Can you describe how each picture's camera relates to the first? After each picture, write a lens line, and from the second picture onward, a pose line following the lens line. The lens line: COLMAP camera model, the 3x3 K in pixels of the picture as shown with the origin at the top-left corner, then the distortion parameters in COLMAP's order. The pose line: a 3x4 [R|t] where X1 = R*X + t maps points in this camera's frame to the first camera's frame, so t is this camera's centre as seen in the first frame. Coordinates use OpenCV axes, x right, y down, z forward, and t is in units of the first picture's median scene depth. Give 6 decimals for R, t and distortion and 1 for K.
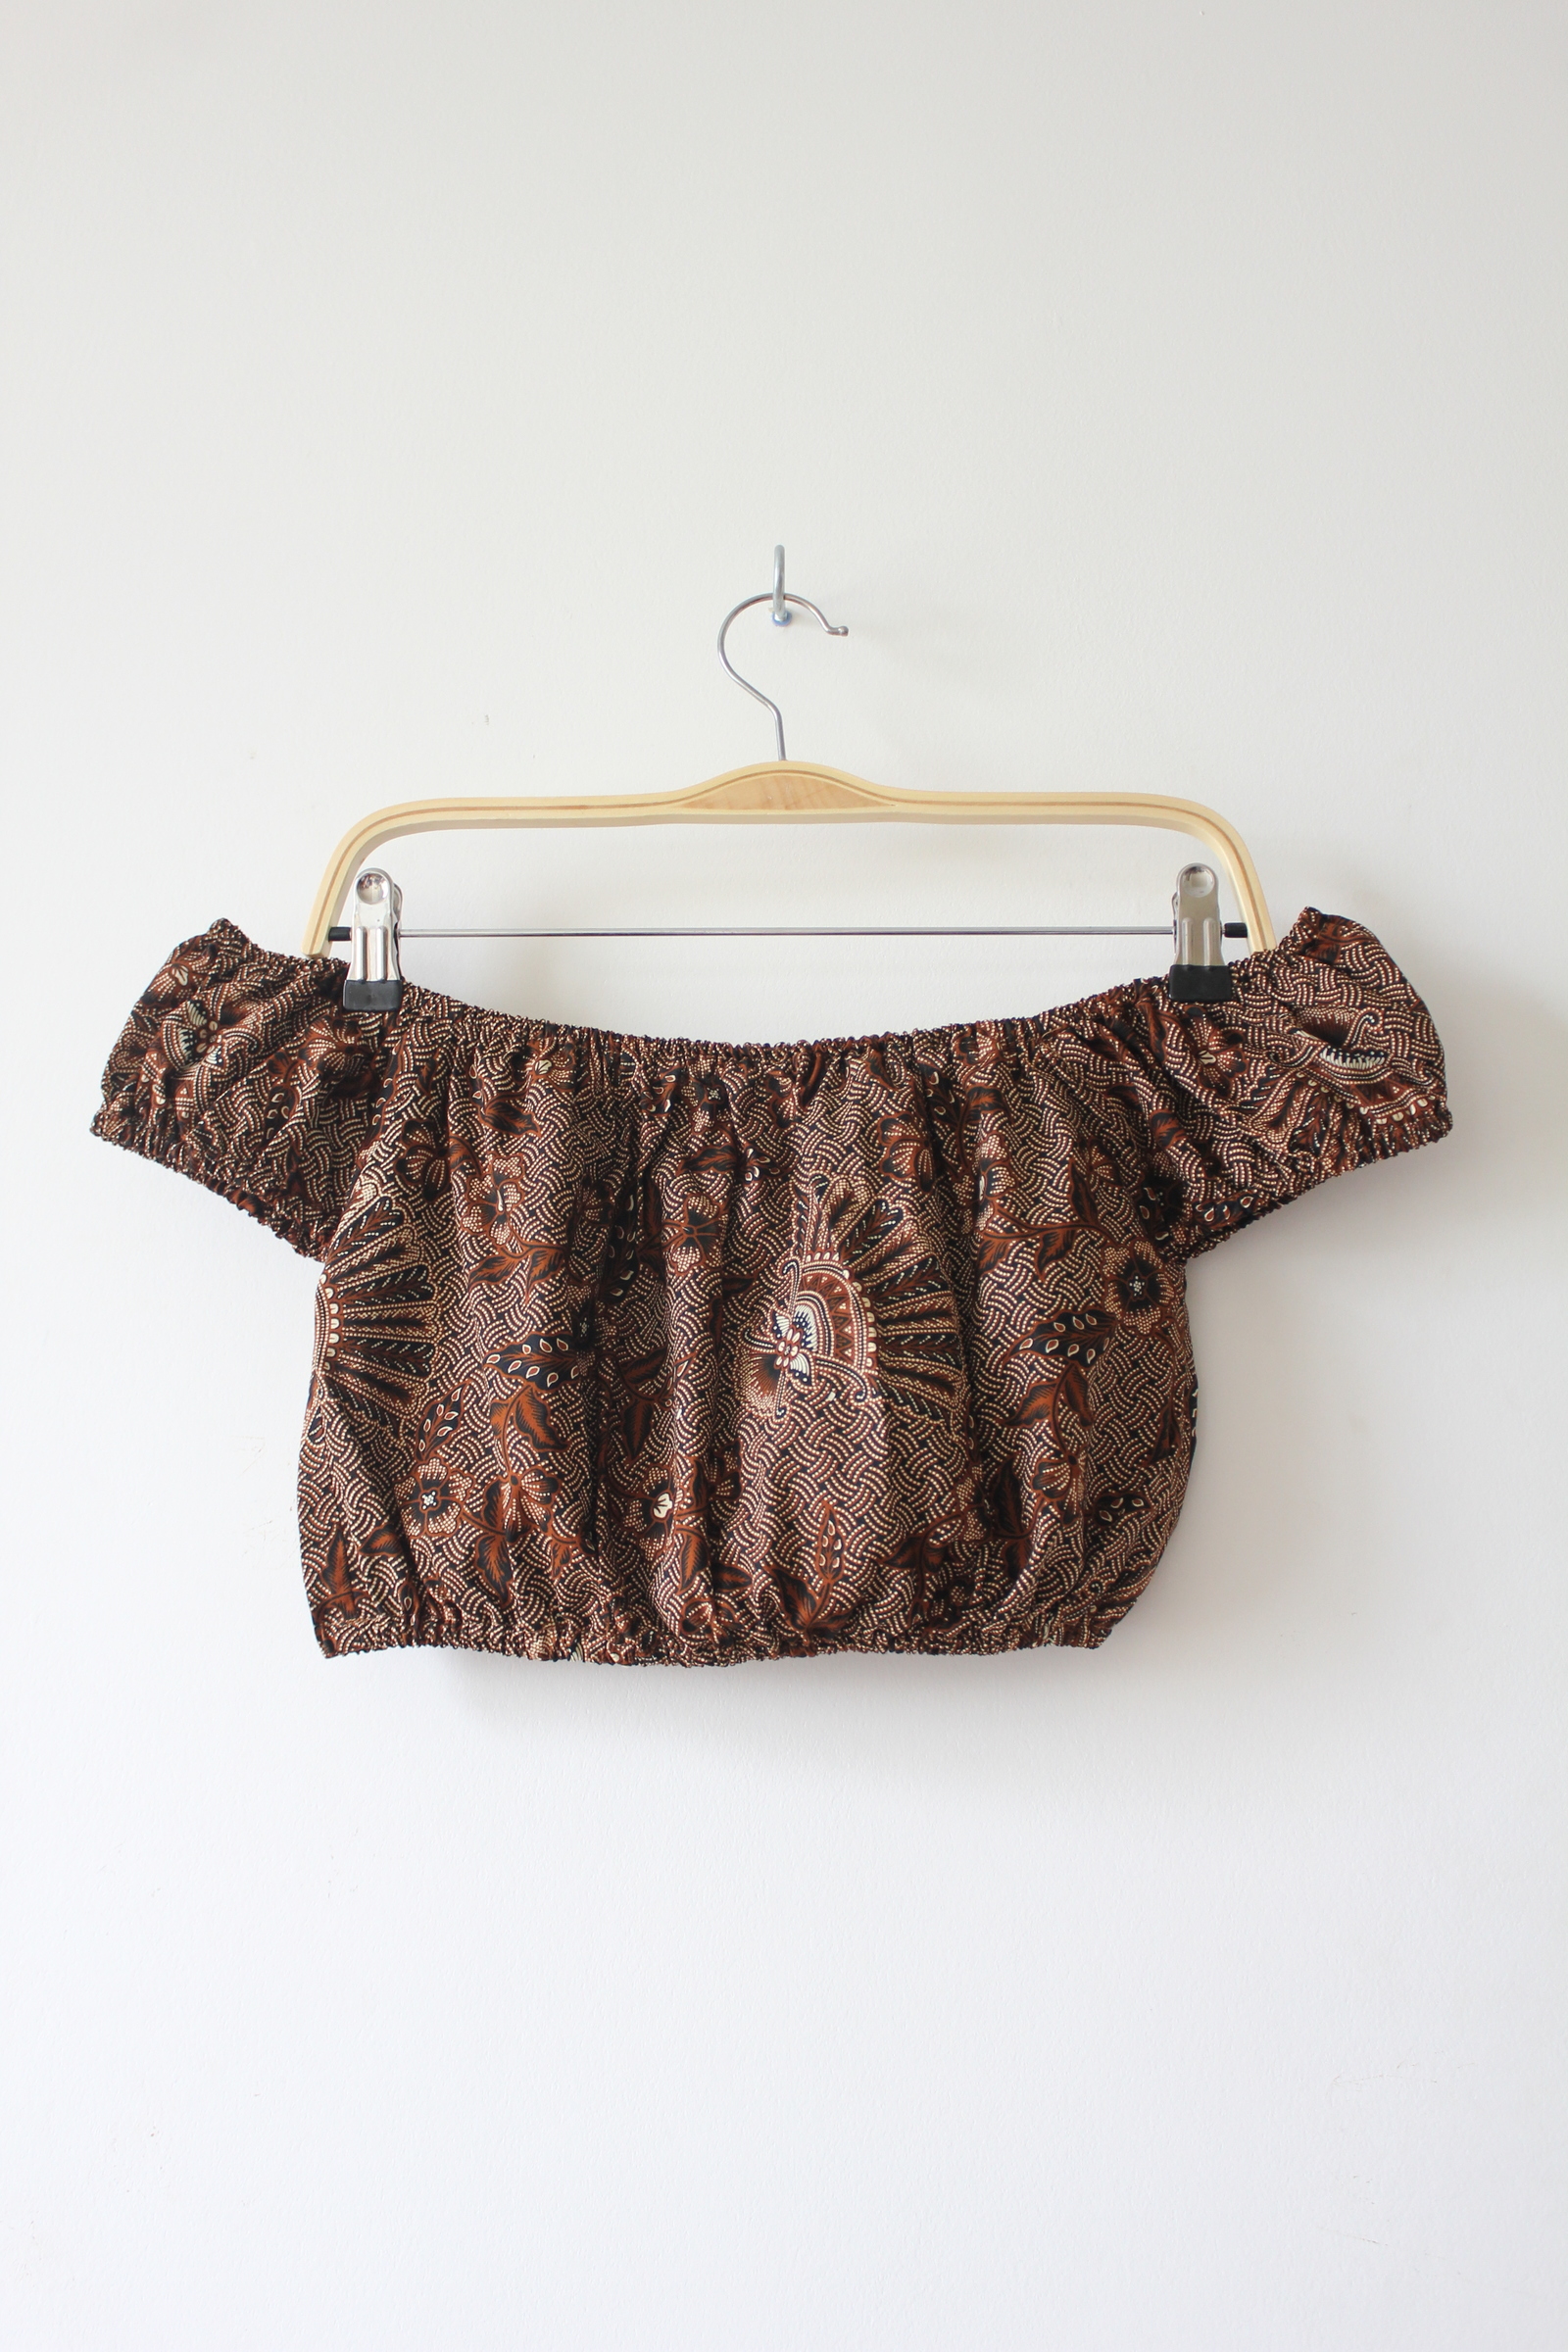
lens RADIAL K [[2080.1, 0, 784.0], [0, 2080.1, 1176.0], [0, 0, 1]] dist [-0.145438, 0.171919]
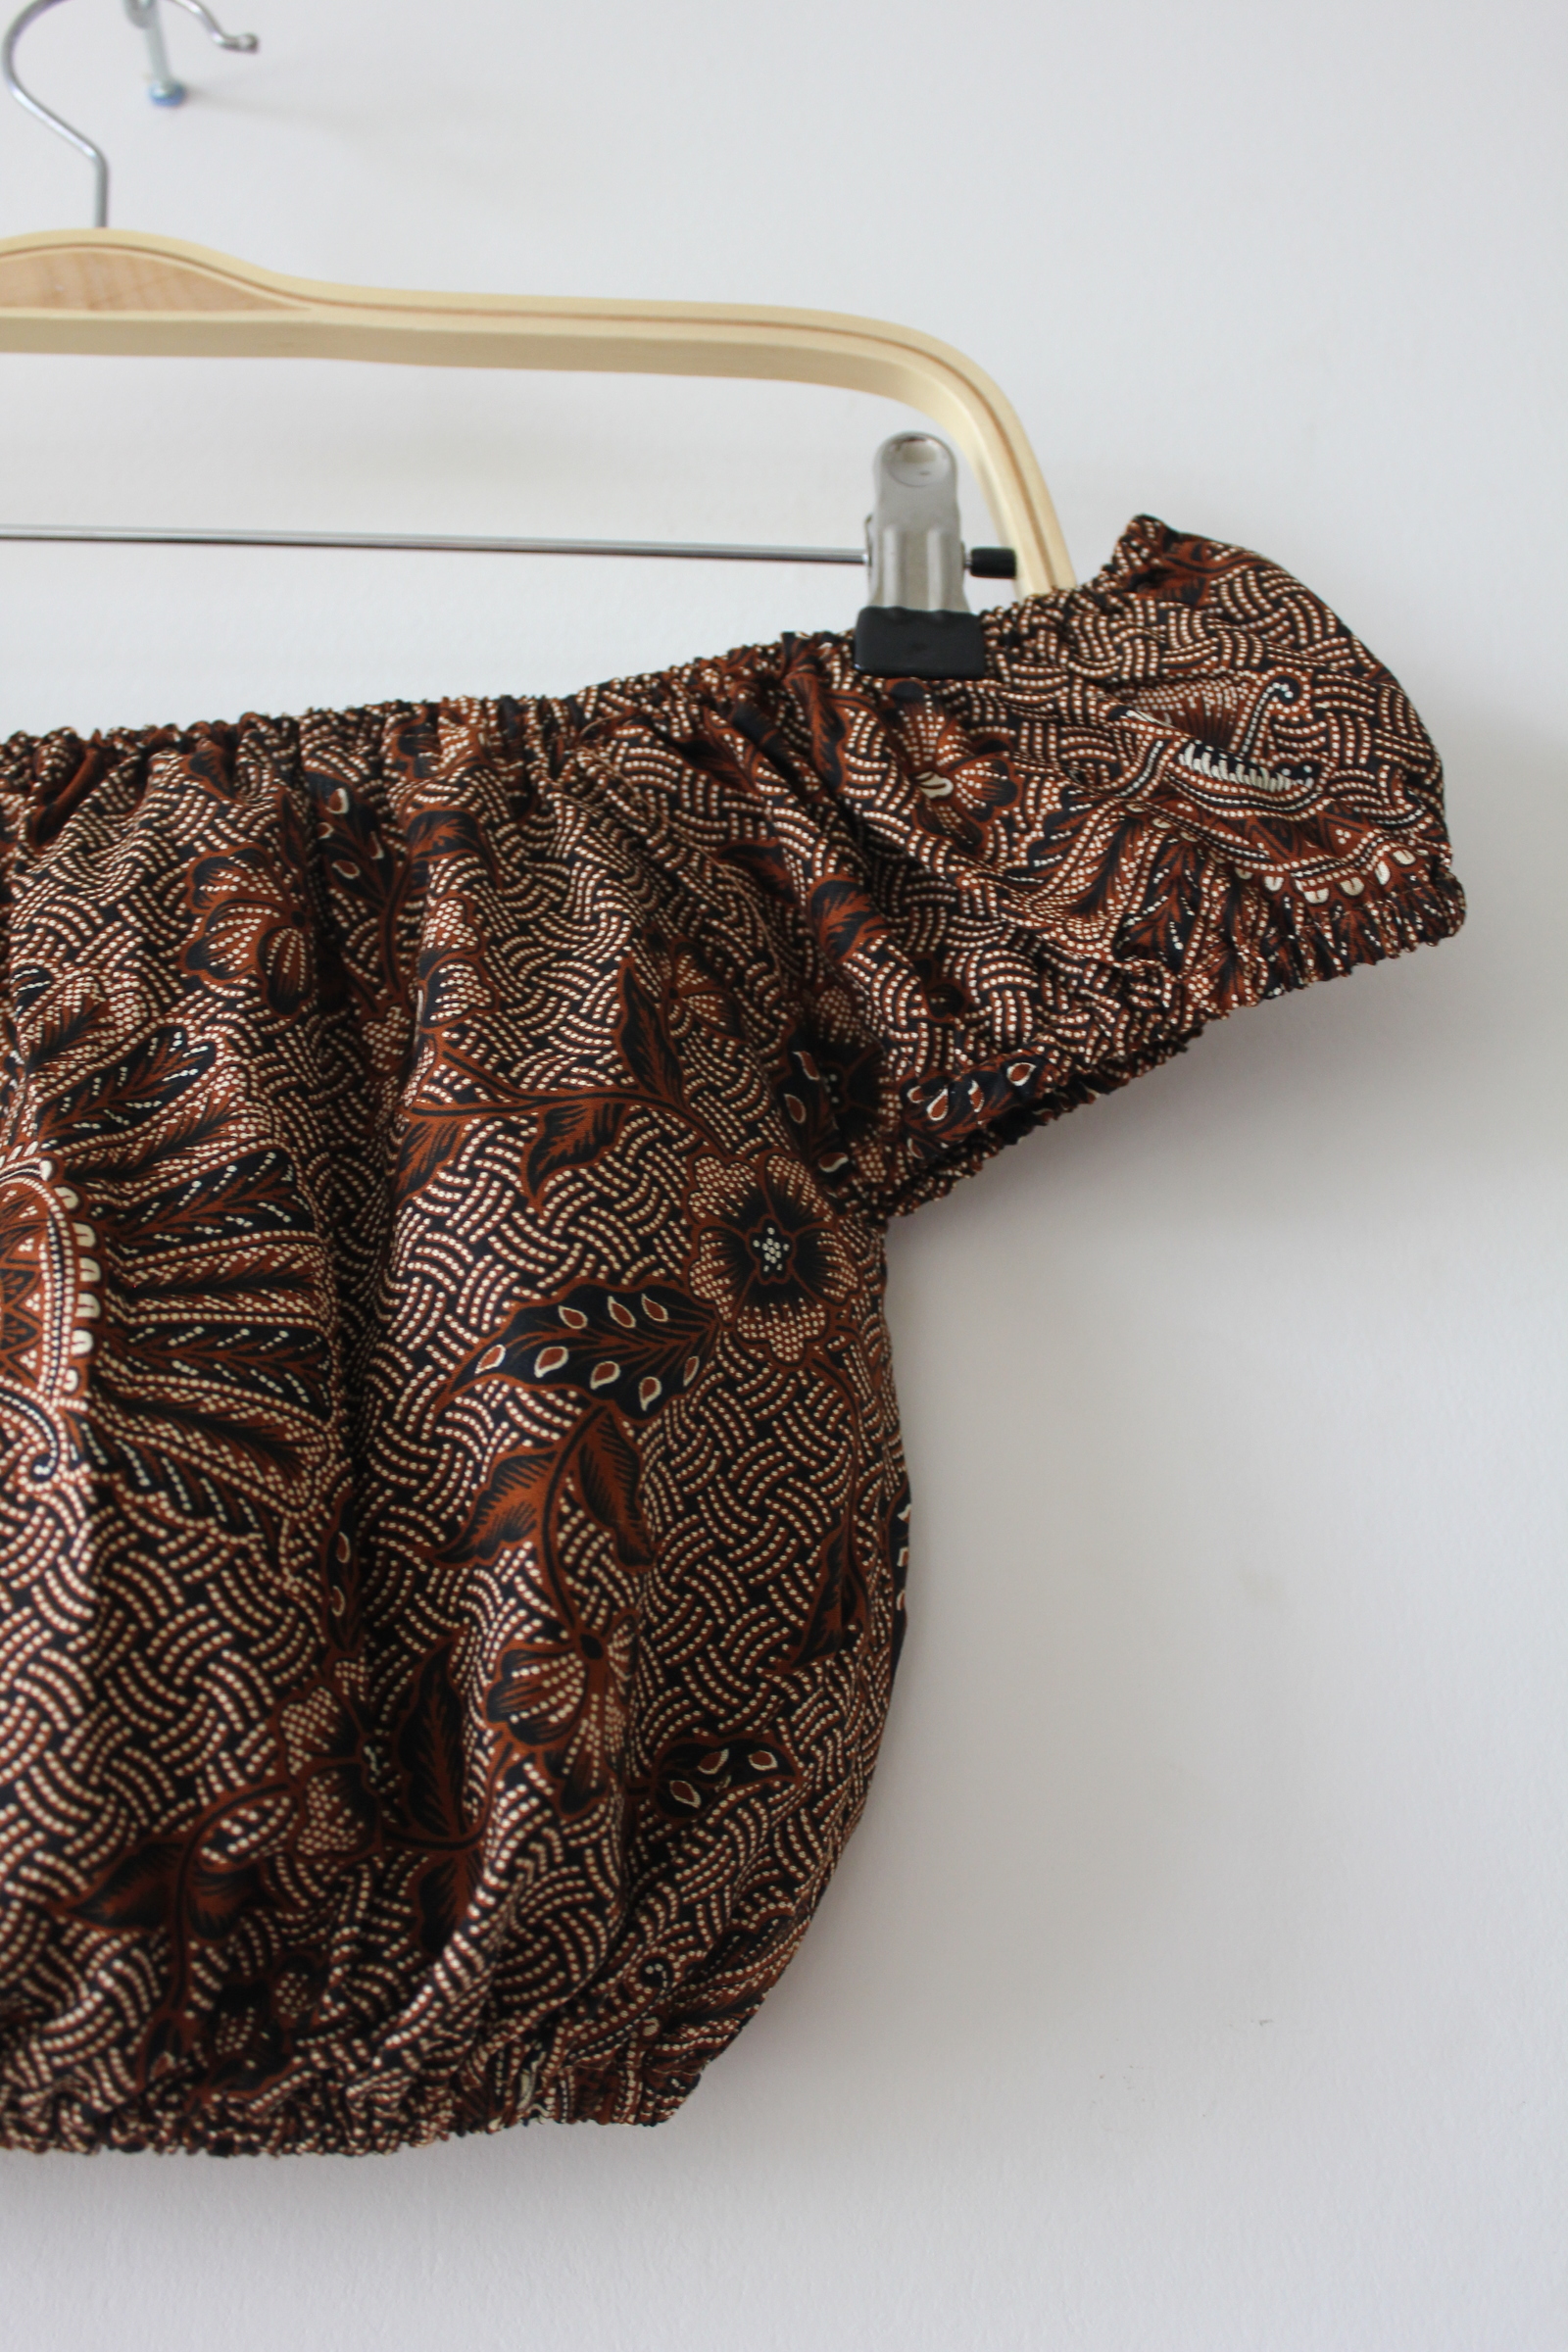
lens RADIAL K [[2143.8, 0, 747.7], [0, 2143.8, 1176.7], [0, 0, 1]] dist [-0.141589, 0.124844]
pose [[0.992644, 0.031276, 0.116959, 0.113408], [-0.016160, 0.991640, -0.128020, 0.095582], [-0.119985, 0.125188, 0.984851, 0.561573]]
